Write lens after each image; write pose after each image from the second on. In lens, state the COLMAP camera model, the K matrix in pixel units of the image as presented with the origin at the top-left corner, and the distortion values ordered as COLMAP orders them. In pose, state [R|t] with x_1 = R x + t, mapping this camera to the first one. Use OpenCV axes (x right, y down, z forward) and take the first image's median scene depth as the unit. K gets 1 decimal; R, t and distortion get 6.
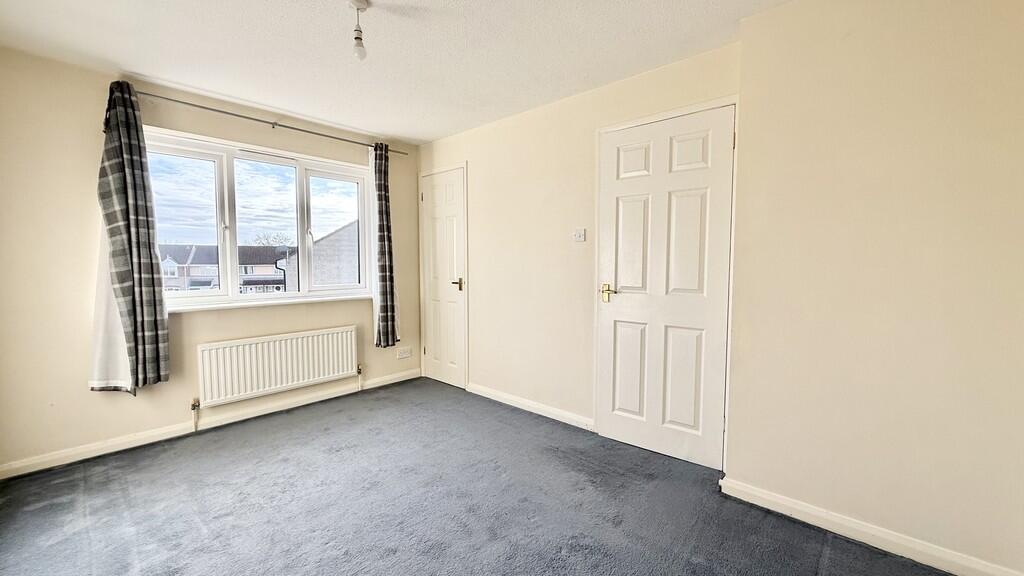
lens RADIAL K [[412.8, 0, 511.9], [0, 412.8, 287.4], [0, 0, 1]] dist [0.003309, 0.000181]
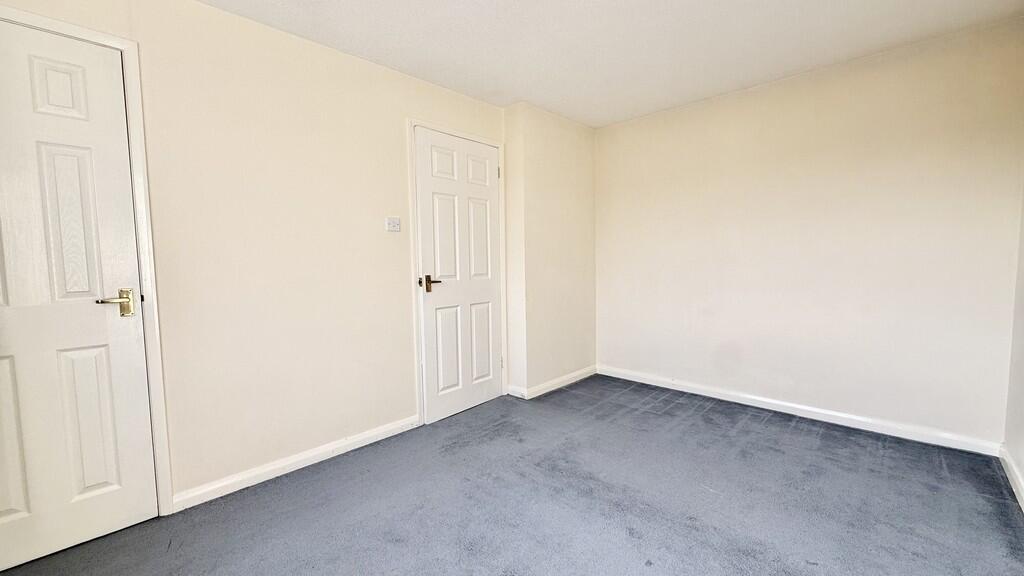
lens RADIAL K [[412.8, 0, 512.4], [0, 412.8, 289.1], [0, 0, 1]] dist [0.003309, 0.000181]
pose [[0.012864, -0.071278, 0.997374, -0.806712], [0.075754, 0.994659, 0.070107, -0.029459], [-0.997044, 0.074653, 0.018195, 0.782968]]
